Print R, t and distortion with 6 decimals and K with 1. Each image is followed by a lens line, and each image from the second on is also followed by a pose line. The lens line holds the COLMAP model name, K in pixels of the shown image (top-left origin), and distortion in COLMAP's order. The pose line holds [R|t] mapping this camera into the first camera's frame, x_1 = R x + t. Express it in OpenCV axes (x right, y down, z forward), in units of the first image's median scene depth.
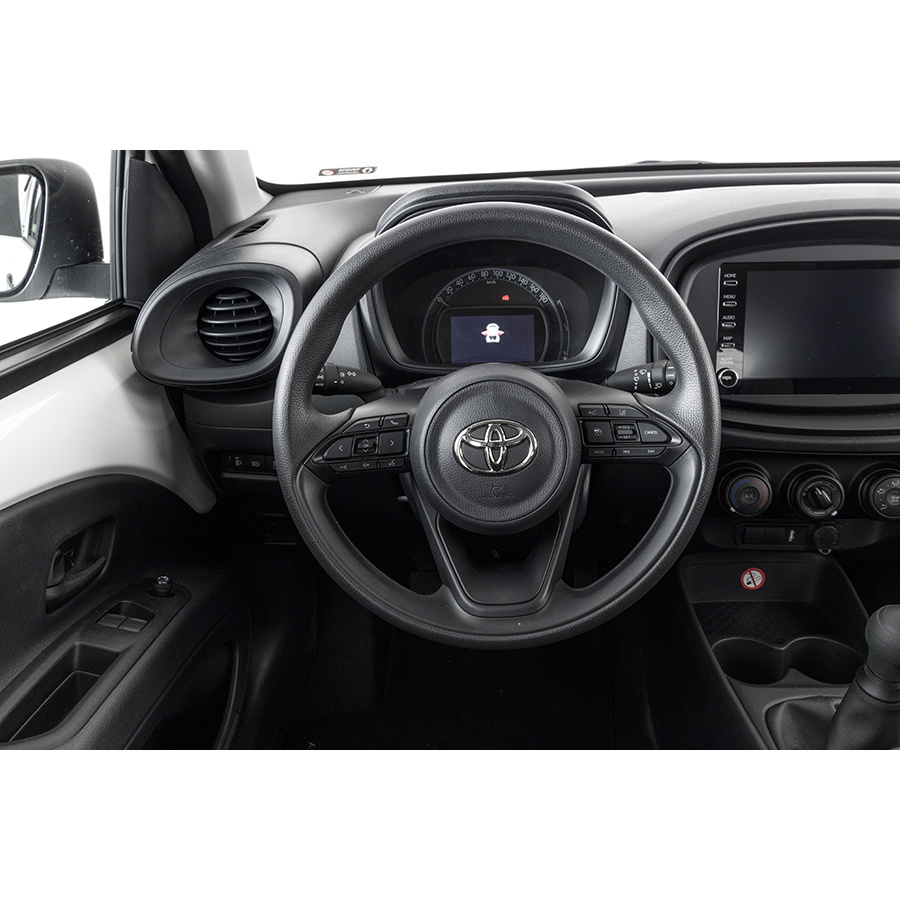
lens RADIAL K [[907.1, 0, 449.4], [0, 907.1, 451.8], [0, 0, 1]] dist [0.018784, 0.000000]
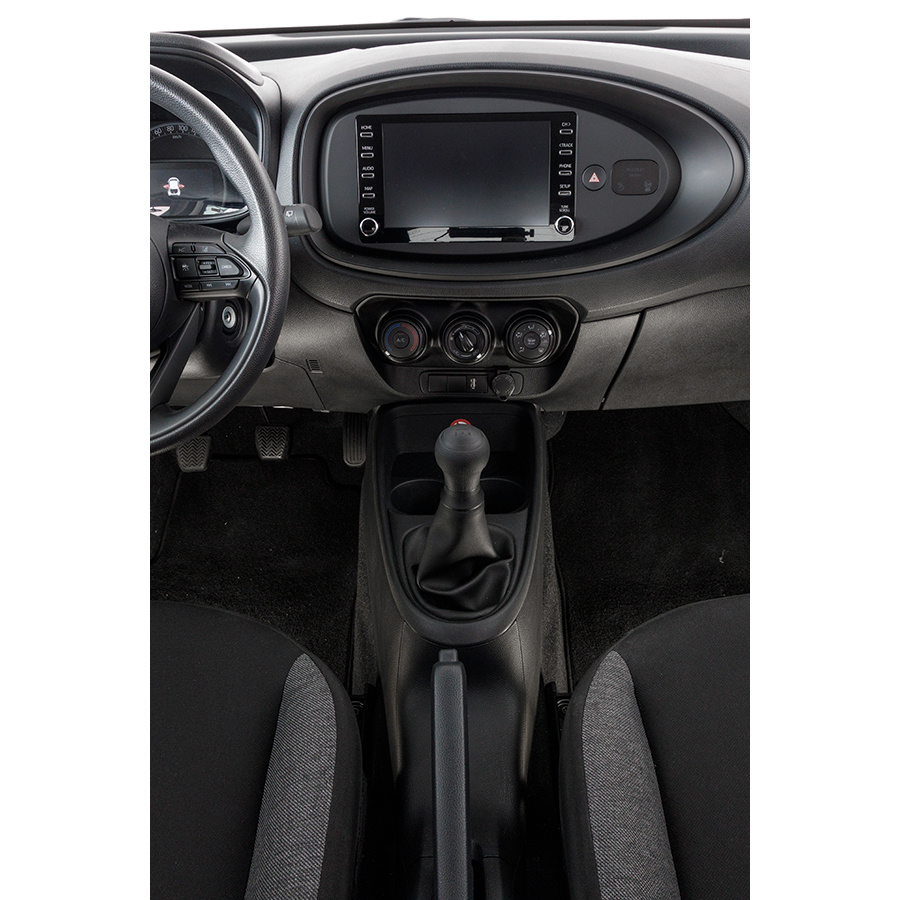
lens RADIAL K [[997.1, 0, 450.7], [0, 997.1, 451.3], [0, 0, 1]] dist [0.030277, 0.000000]
pose [[0.999982, -0.002423, 0.005401, 0.386322], [0.001909, 0.995644, 0.093215, 0.070836], [-0.005603, -0.093203, 0.995631, -0.190311]]
